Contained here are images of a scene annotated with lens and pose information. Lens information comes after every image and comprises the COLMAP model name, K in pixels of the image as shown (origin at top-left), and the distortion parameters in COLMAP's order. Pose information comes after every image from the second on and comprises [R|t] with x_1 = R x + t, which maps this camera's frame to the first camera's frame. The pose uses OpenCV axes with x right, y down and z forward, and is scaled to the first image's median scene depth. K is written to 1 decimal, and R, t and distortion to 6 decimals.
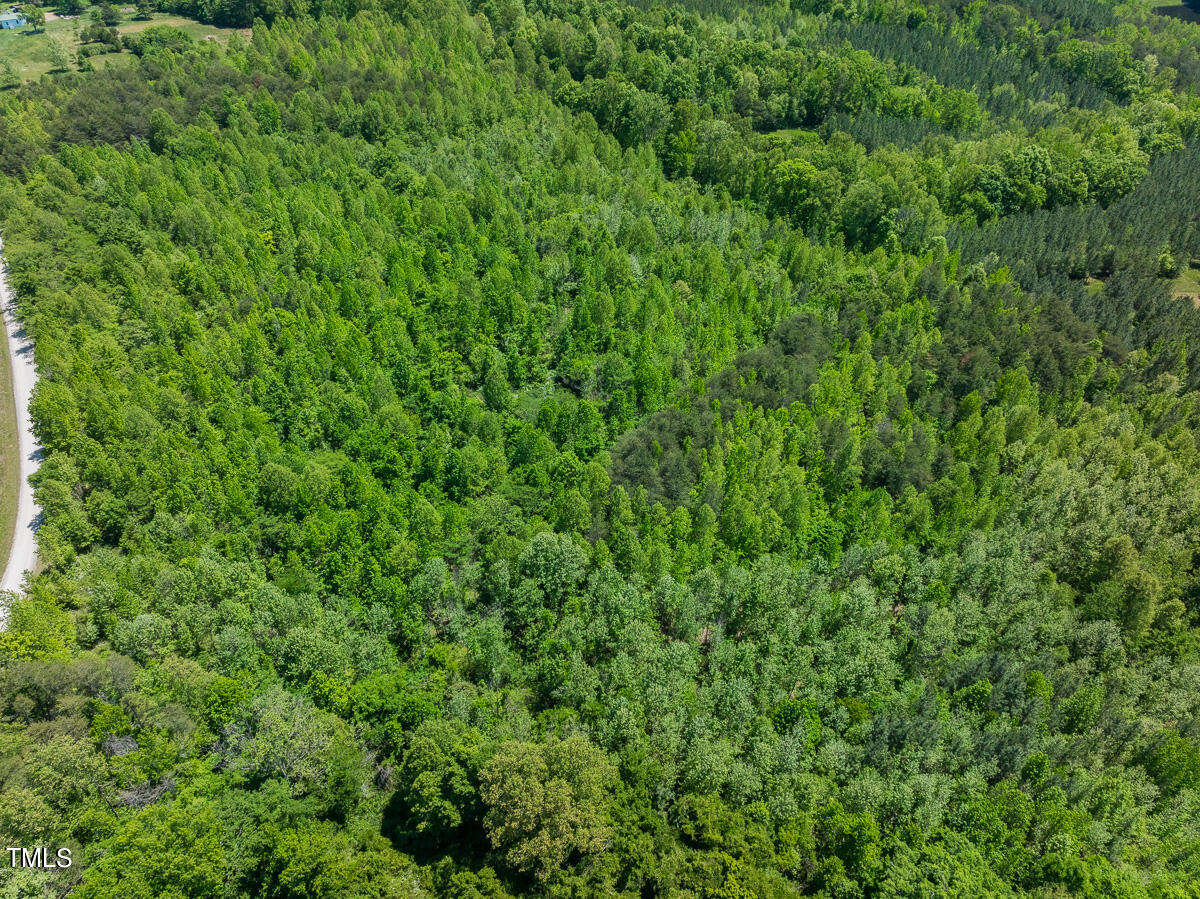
lens RADIAL K [[839.3, 0, 607.5], [0, 839.3, 449.8], [0, 0, 1]] dist [-0.027521, 0.009565]
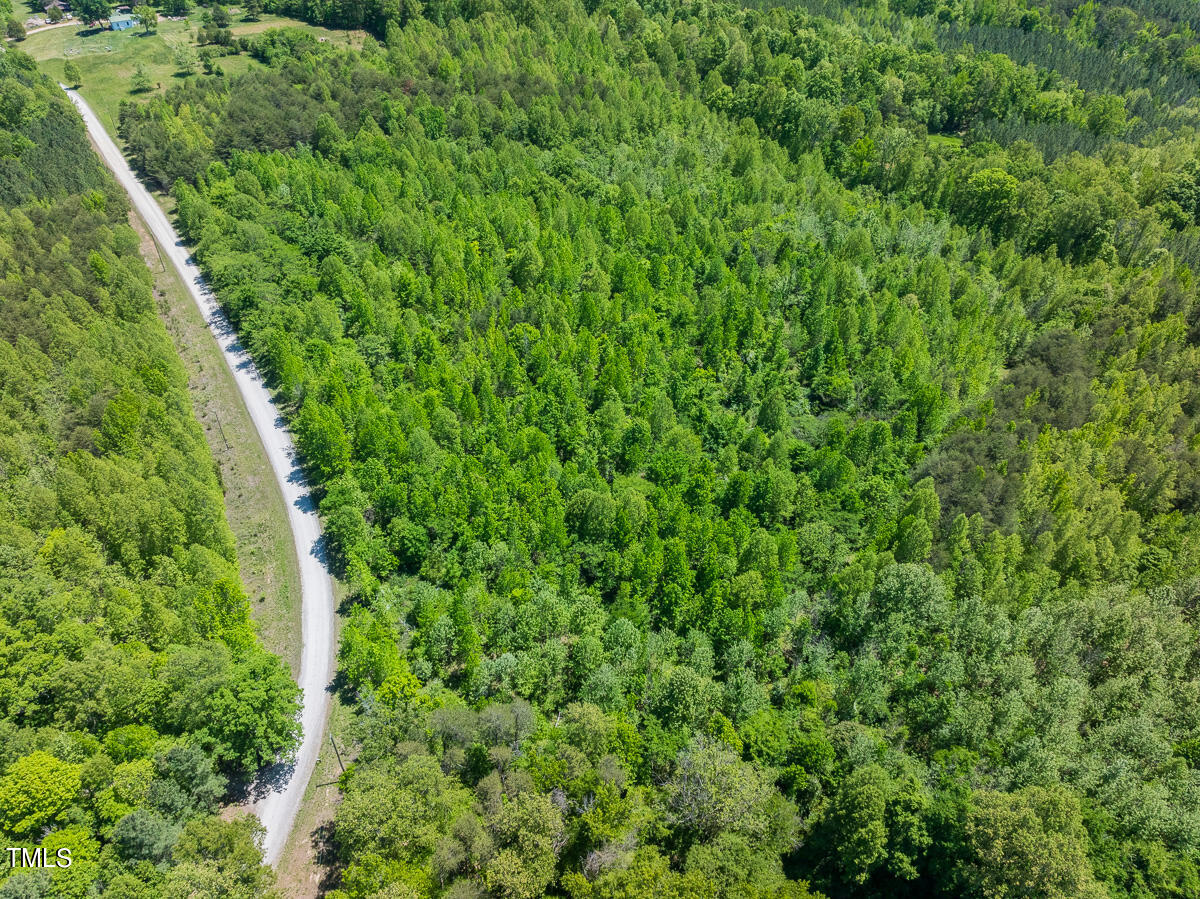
lens RADIAL K [[839.3, 0, 591.8], [0, 839.3, 452.7], [0, 0, 1]] dist [-0.027521, 0.009565]
pose [[0.999998, -0.000229, -0.001773, -0.223242], [0.000237, 0.999990, 0.004399, -0.016956], [0.001772, -0.004400, 0.999989, 0.019890]]
